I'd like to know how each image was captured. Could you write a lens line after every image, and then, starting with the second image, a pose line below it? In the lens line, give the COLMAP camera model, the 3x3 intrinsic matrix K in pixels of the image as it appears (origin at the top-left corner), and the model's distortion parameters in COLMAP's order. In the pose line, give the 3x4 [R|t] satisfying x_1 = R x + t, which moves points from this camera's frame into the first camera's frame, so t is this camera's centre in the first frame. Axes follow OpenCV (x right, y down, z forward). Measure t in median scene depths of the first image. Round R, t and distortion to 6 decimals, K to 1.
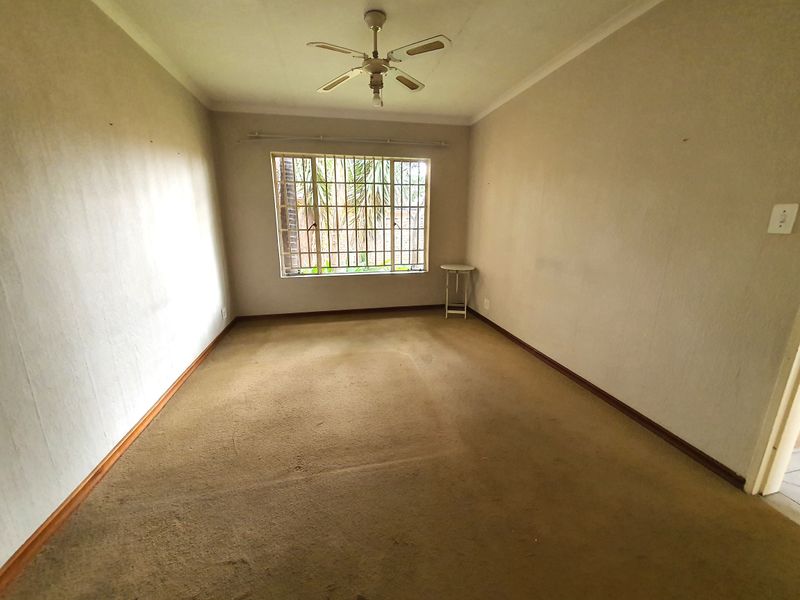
lens RADIAL K [[319.4, 0, 399.0], [0, 319.4, 293.3], [0, 0, 1]] dist [0.002653, -0.000089]
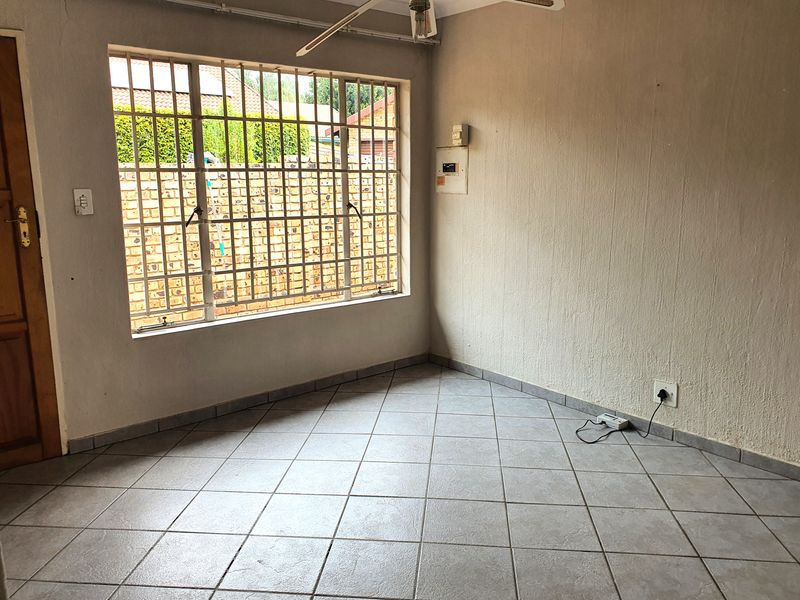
lens RADIAL K [[635.4, 0, 399.9], [0, 635.4, 301.2], [0, 0, 1]] dist [0.007165, -0.005059]
pose [[0.886780, -0.091585, 0.453027, -0.433808], [0.112258, 0.993499, -0.018892, -0.042660], [-0.448352, 0.067610, 0.891297, 0.094292]]
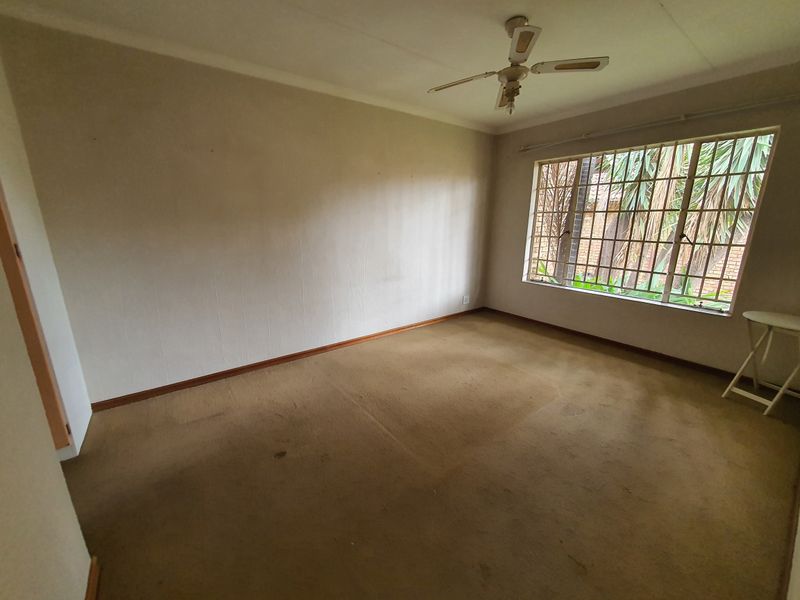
lens RADIAL K [[319.4, 0, 396.1], [0, 319.4, 294.0], [0, 0, 1]] dist [0.002653, -0.000089]
pose [[0.414750, 0.213058, -0.884640, 0.390918], [-0.212268, 0.968033, 0.133624, -0.060101], [0.884830, 0.132360, 0.446717, 0.173948]]
